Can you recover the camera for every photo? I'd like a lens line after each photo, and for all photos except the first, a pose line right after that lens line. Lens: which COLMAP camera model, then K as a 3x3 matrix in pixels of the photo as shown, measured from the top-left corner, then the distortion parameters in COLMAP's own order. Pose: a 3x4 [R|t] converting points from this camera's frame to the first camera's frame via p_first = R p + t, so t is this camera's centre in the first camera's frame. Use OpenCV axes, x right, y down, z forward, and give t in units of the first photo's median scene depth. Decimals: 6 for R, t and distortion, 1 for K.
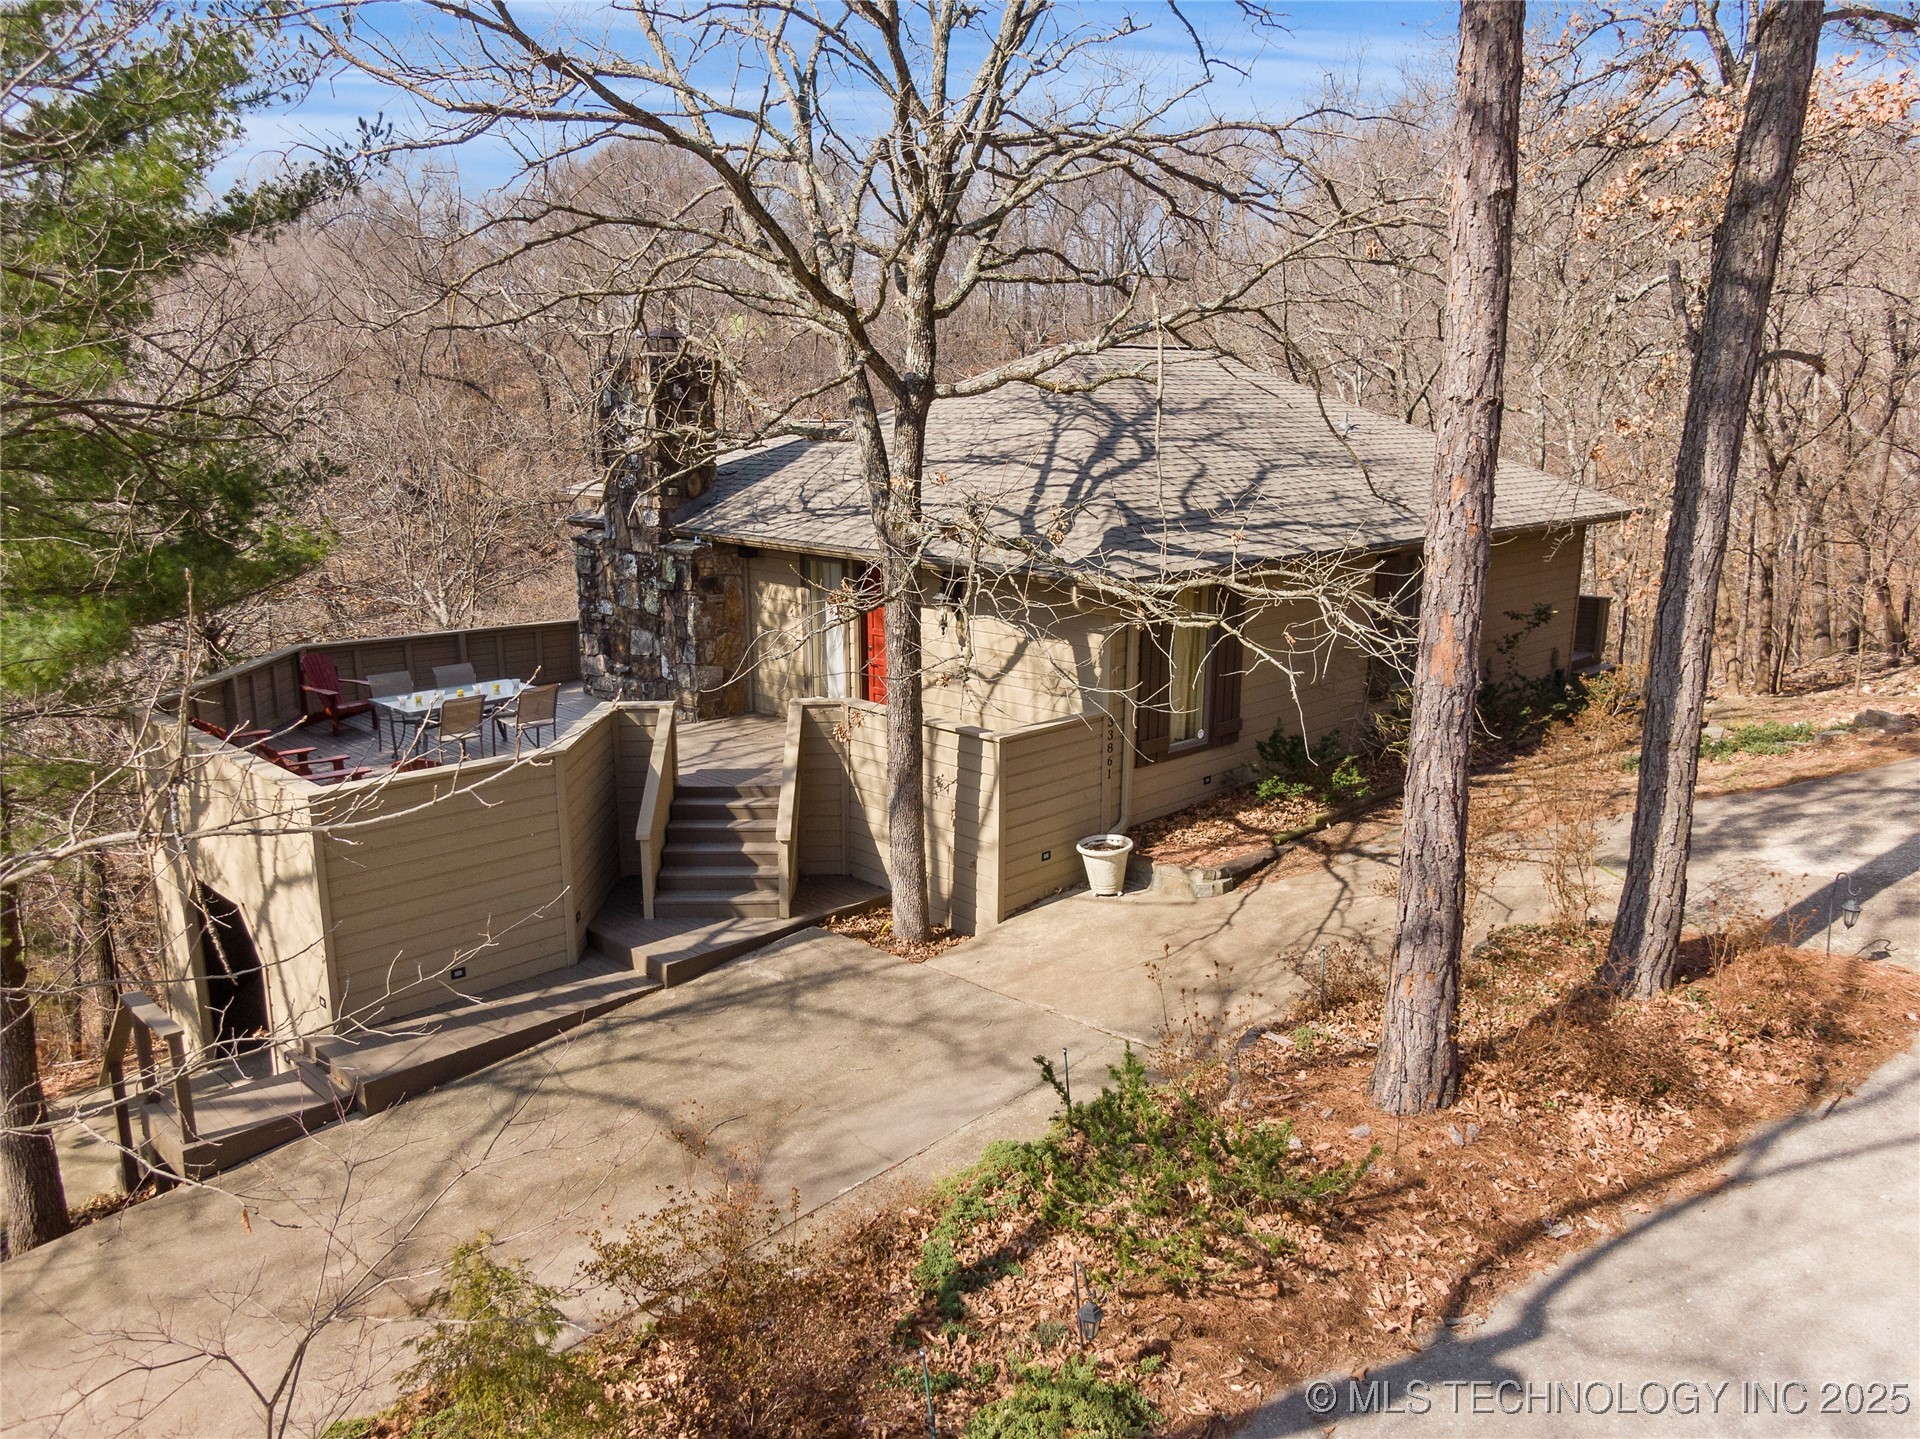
lens RADIAL K [[1369.0, 0, 958.5], [0, 1369.0, 716.0], [0, 0, 1]] dist [0.005150, -0.001308]
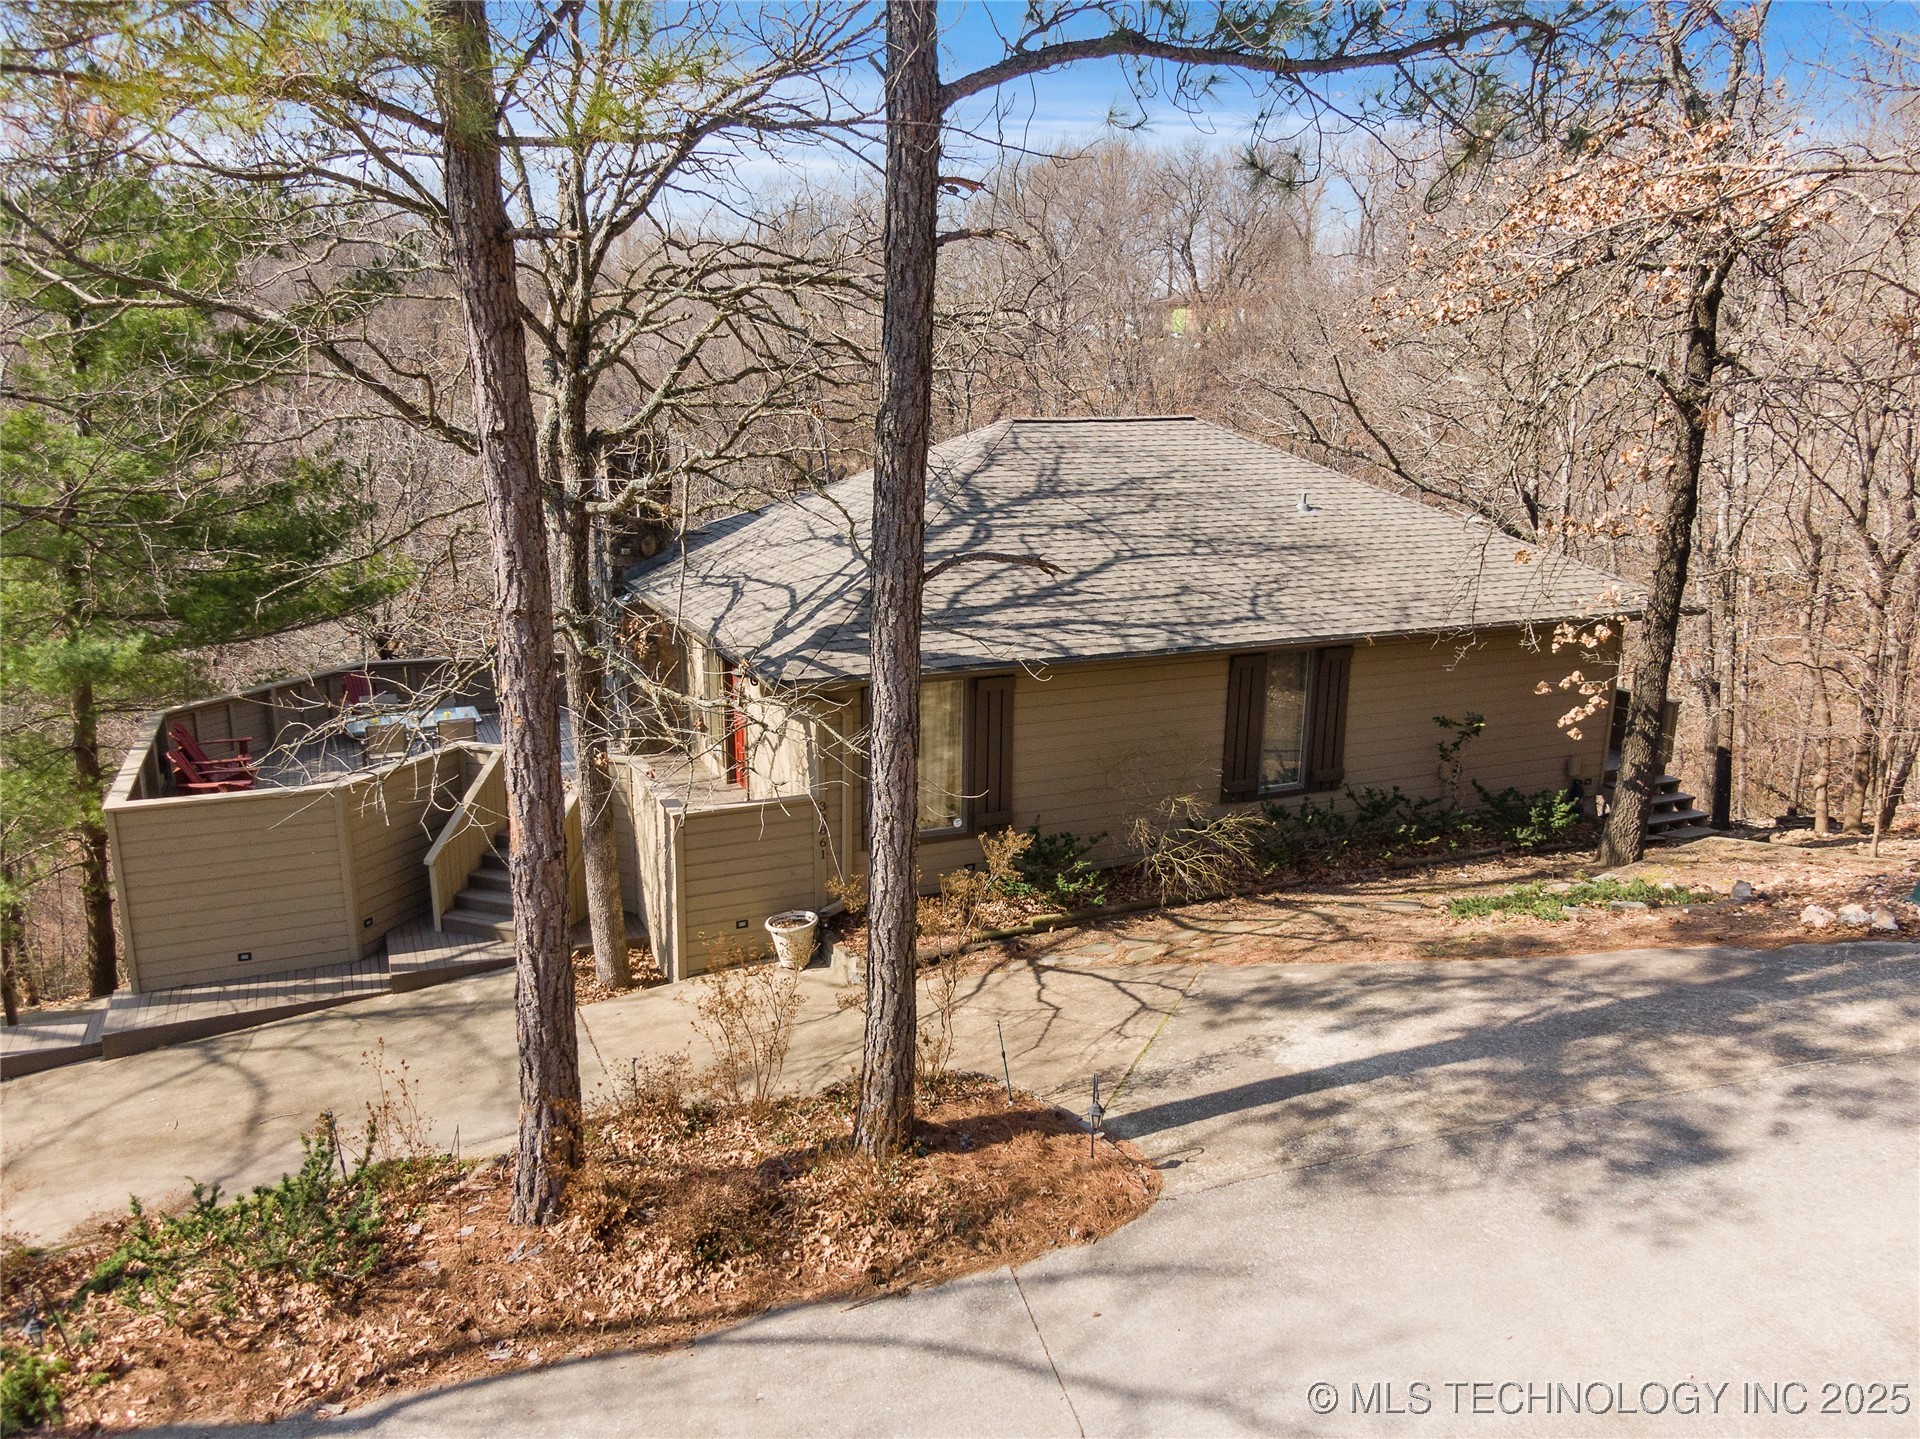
lens RADIAL K [[1369.0, 0, 954.5], [0, 1369.0, 722.6], [0, 0, 1]] dist [0.005150, -0.001308]
pose [[0.932382, 0.085364, -0.351250, 0.652609], [-0.078835, 0.996345, 0.032878, -0.118077], [0.352773, -0.002964, 0.935704, 0.042008]]
